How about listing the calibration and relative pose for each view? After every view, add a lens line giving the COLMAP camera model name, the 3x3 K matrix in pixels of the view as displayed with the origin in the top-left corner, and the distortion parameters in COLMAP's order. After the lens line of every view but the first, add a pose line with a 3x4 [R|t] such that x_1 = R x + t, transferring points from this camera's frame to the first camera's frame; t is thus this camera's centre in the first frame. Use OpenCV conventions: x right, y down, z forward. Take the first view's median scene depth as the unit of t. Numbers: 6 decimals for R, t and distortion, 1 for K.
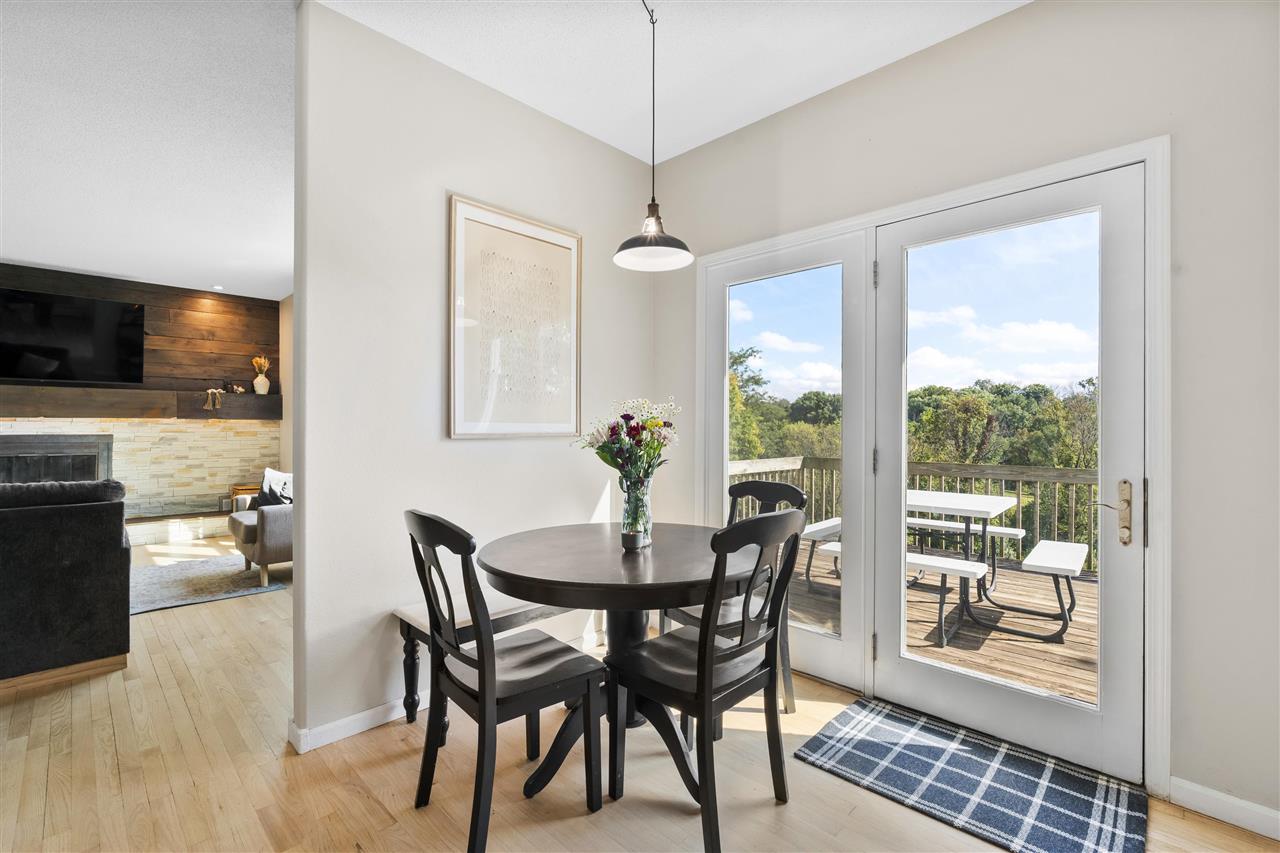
lens RADIAL K [[566.6, 0, 637.5], [0, 566.6, 425.4], [0, 0, 1]] dist [-0.003202, 0.000137]
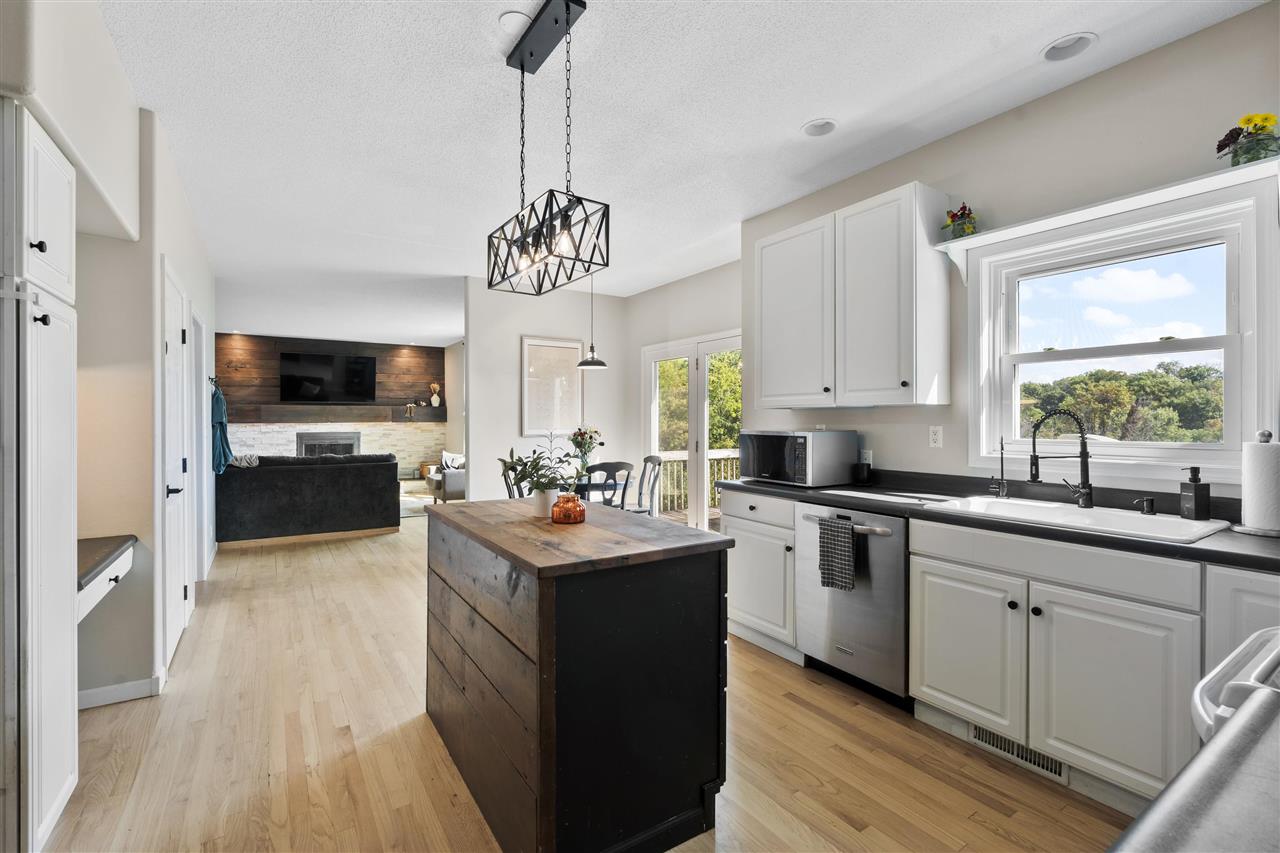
lens RADIAL K [[566.6, 0, 640.5], [0, 566.6, 426.0], [0, 0, 1]] dist [-0.003202, 0.000137]
pose [[0.978465, -0.002444, -0.206400, 0.256130], [0.005616, 0.999875, 0.014784, -0.021143], [0.206338, -0.015624, 0.978356, -0.489154]]
